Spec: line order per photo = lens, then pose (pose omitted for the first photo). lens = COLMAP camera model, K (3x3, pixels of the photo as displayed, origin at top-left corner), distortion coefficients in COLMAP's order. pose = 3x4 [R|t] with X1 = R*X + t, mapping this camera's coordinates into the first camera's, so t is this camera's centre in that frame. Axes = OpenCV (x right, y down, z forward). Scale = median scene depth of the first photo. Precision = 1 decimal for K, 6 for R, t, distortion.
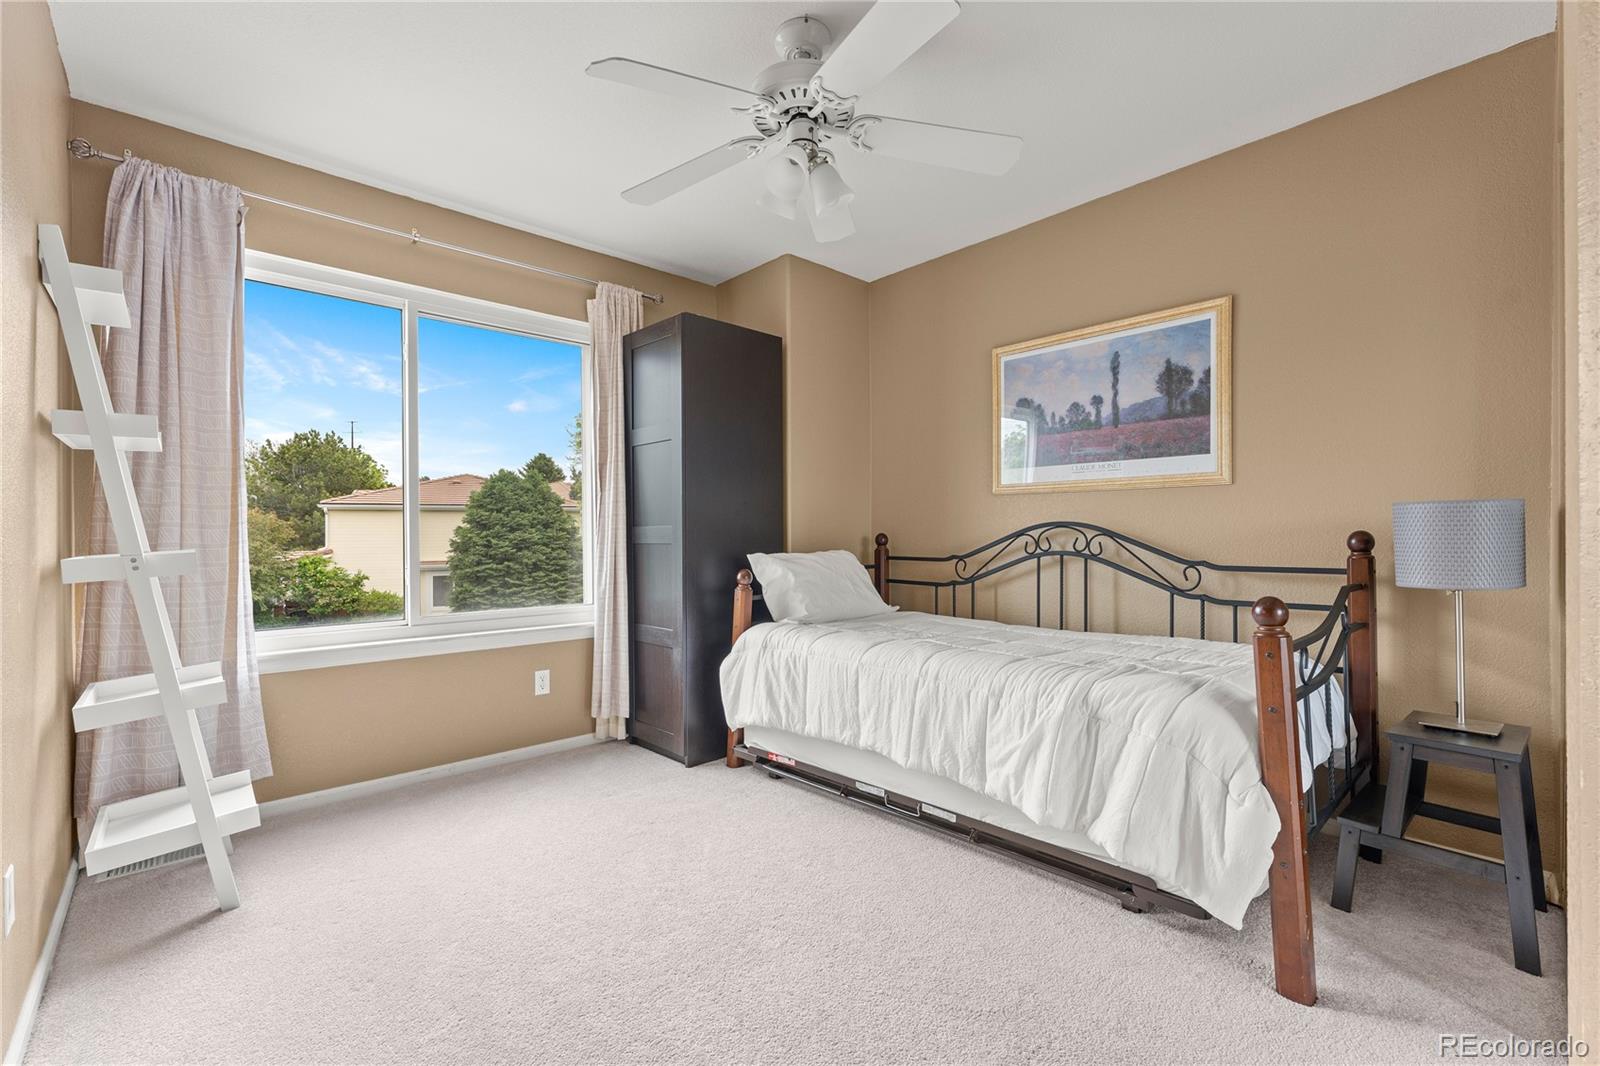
lens RADIAL K [[684.0, 0, 802.1], [0, 684.0, 531.7], [0, 0, 1]] dist [0.000684, 0.000087]
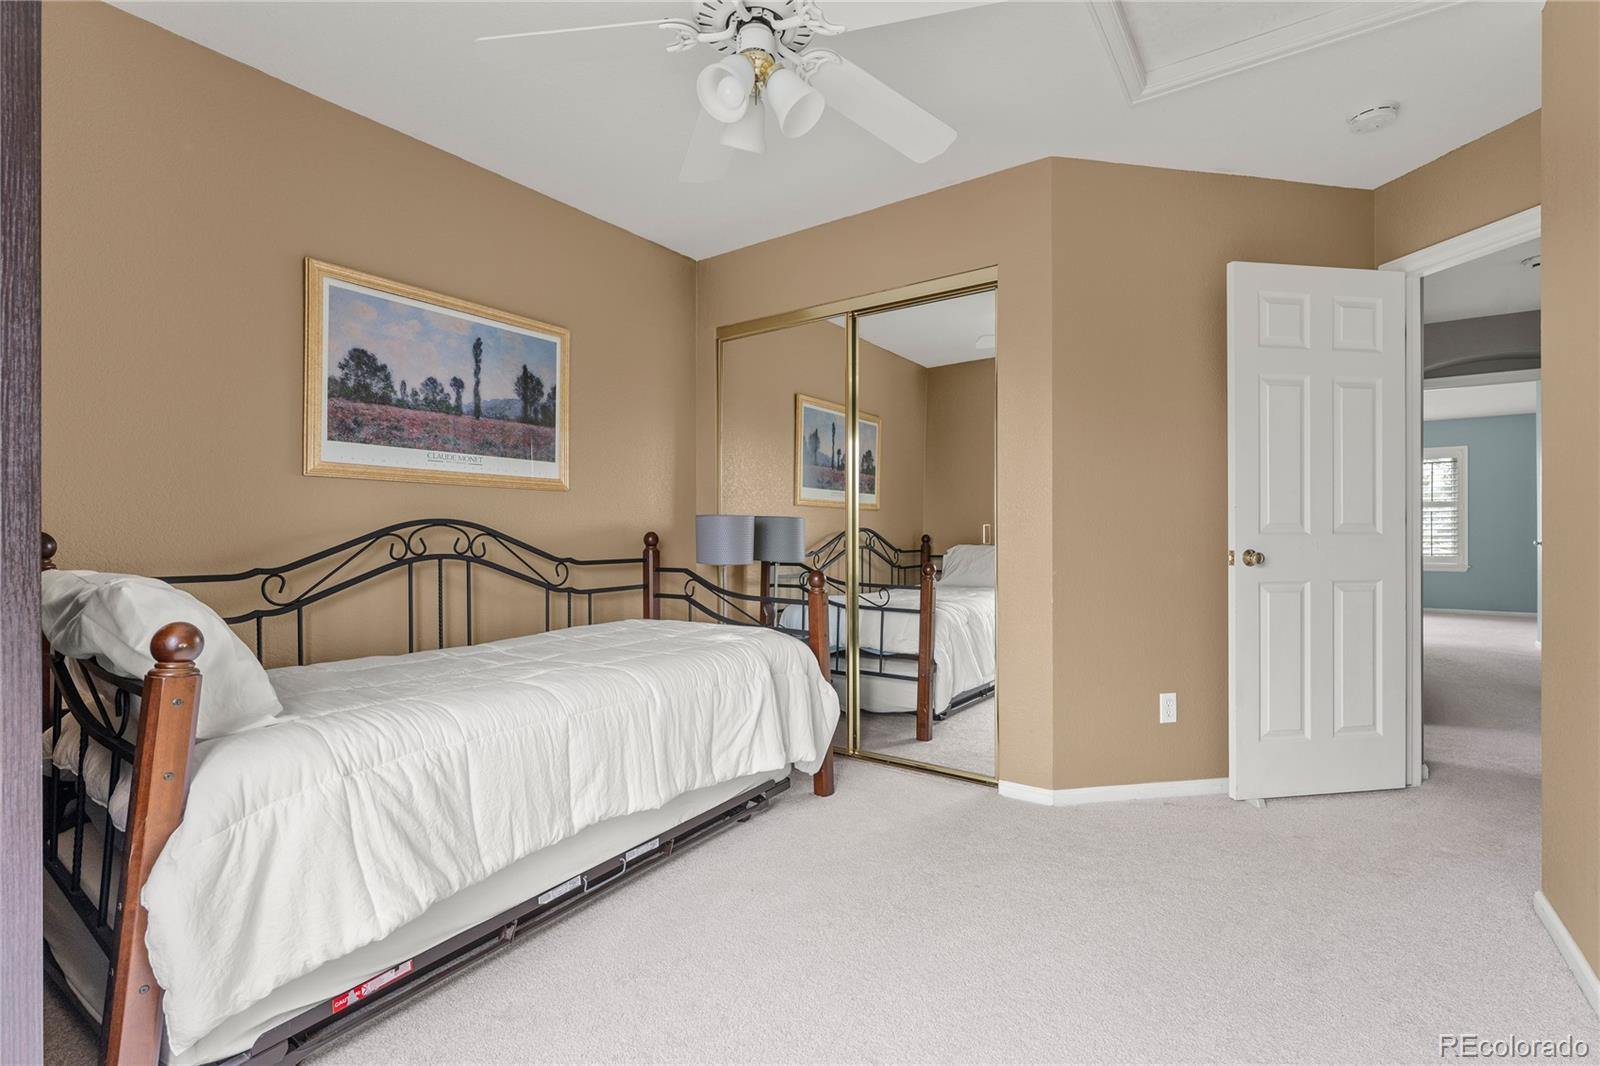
lens RADIAL K [[714.3, 0, 800.0], [0, 714.3, 533.0], [0, 0, 1]] dist [-0.001850, -0.000137]
pose [[-0.202675, 0.004525, 0.979236, -0.580627], [-0.000909, 0.999988, -0.004809, 0.006390], [-0.979246, -0.001865, -0.202668, 0.774001]]
